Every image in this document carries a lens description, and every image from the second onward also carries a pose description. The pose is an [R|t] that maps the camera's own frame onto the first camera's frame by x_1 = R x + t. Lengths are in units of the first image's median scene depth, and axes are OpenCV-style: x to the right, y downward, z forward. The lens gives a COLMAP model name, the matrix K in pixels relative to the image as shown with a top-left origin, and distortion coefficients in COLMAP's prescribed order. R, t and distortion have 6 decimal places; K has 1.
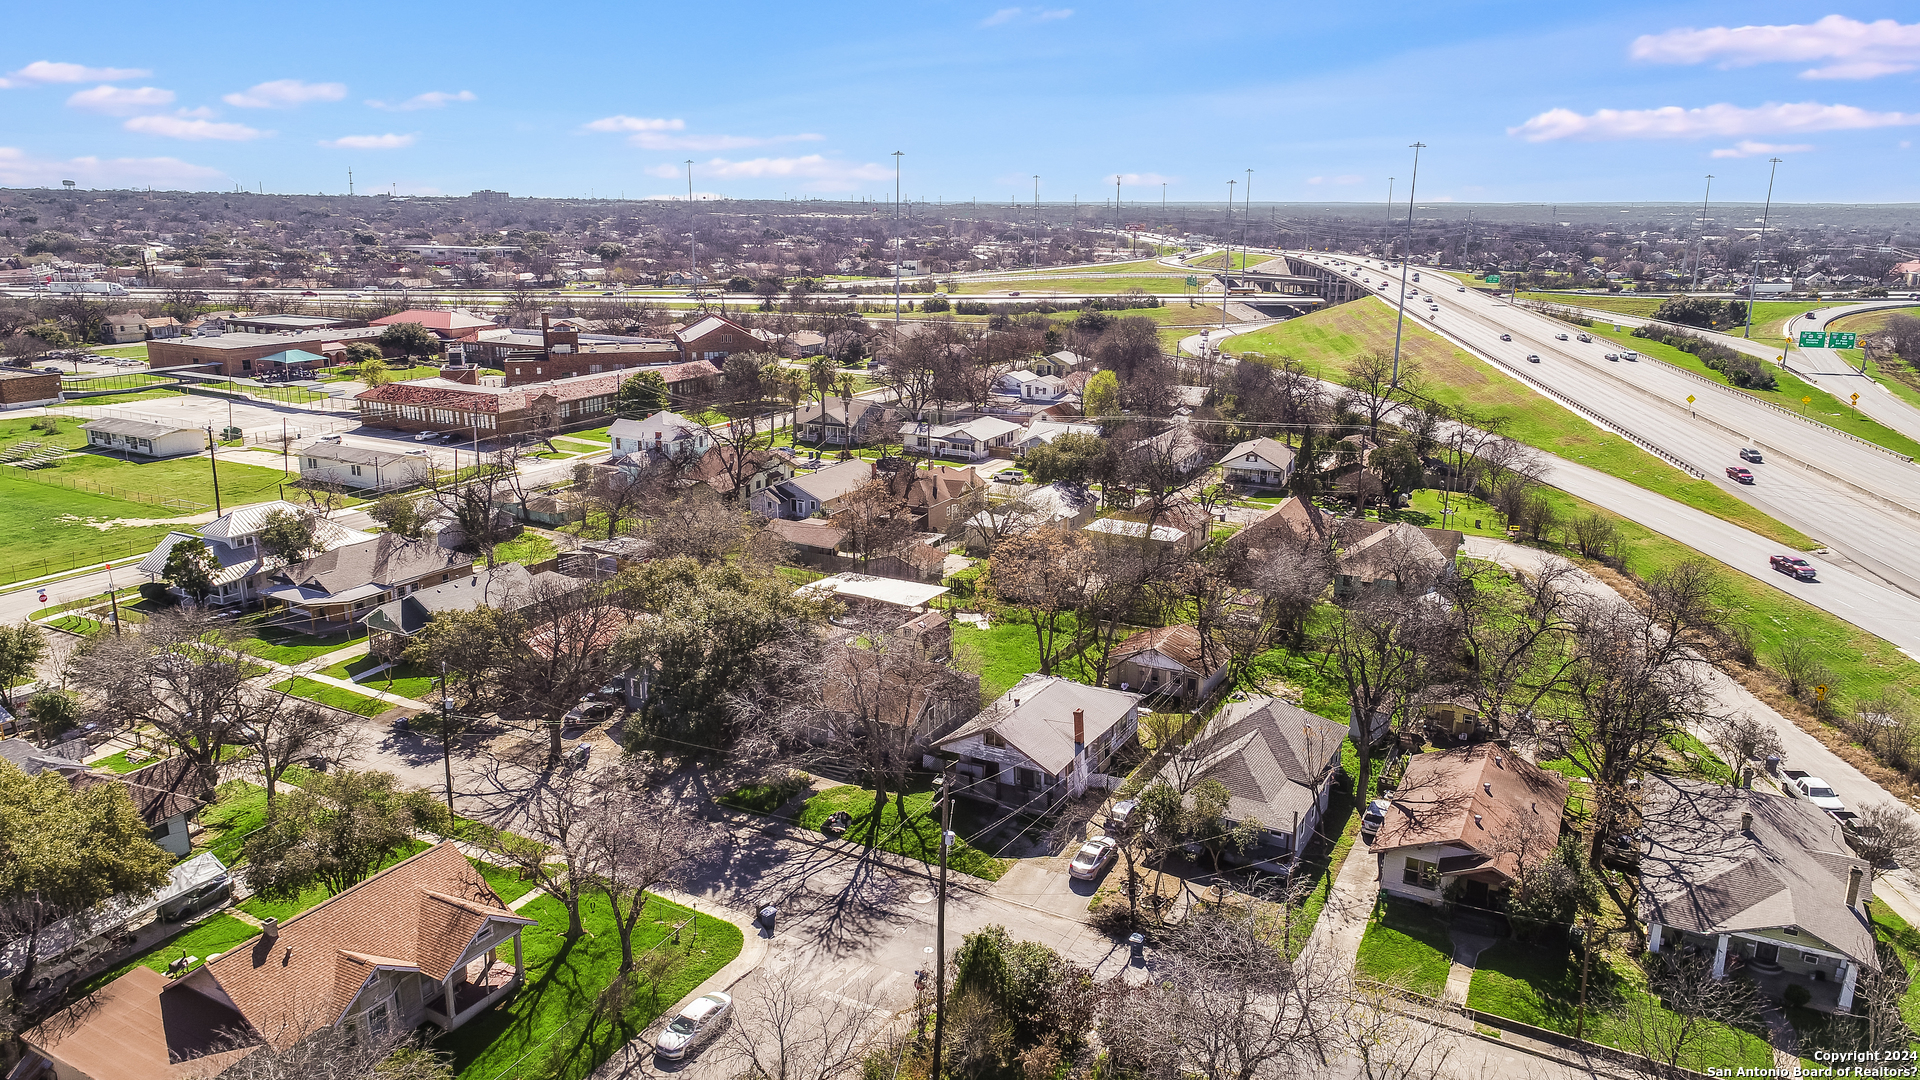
lens RADIAL K [[1299.6, 0, 942.5], [0, 1299.6, 542.7], [0, 0, 1]] dist [0.001039, -0.008537]
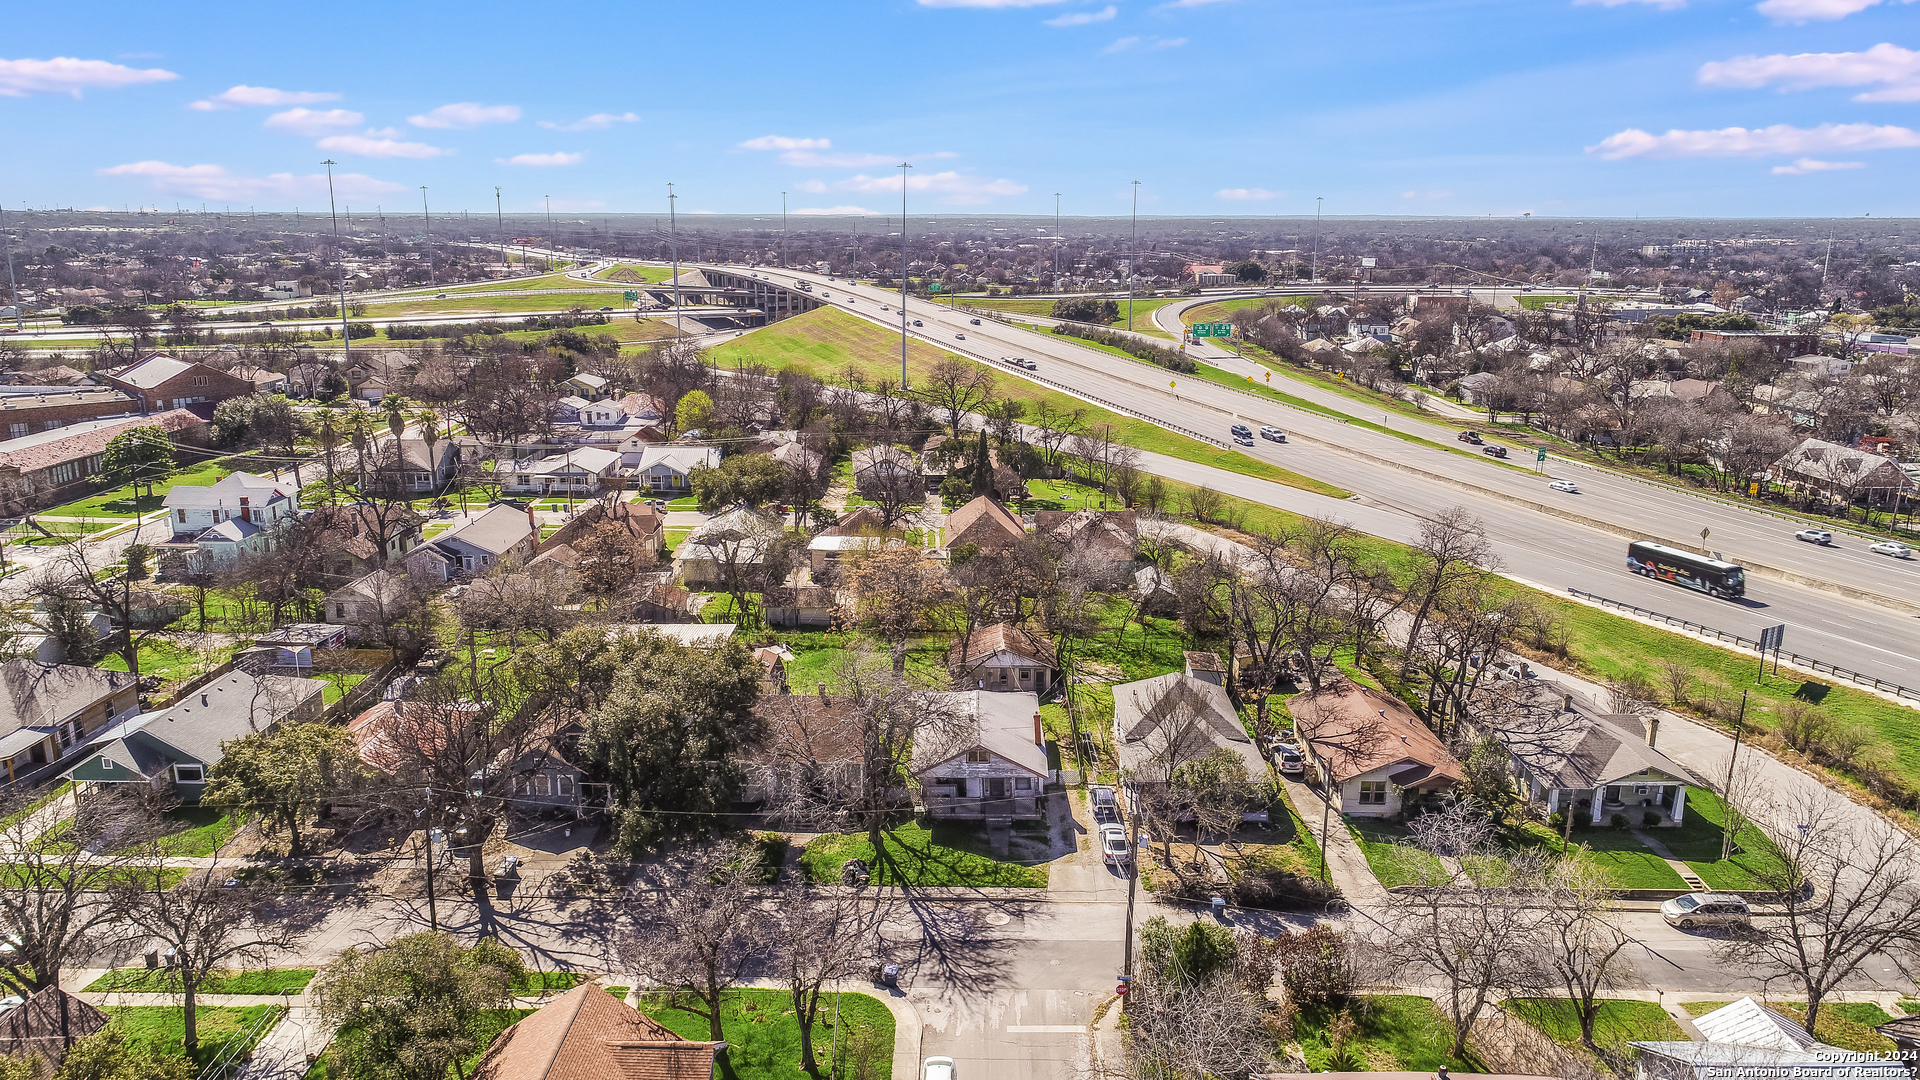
lens RADIAL K [[1299.6, 0, 965.2], [0, 1299.6, 591.4], [0, 0, 1]] dist [0.001039, -0.008537]
pose [[0.875912, -0.132438, 0.463938, -0.417301], [0.119955, 0.991172, 0.056469, -0.033568], [-0.467321, 0.006190, 0.884066, 0.108512]]
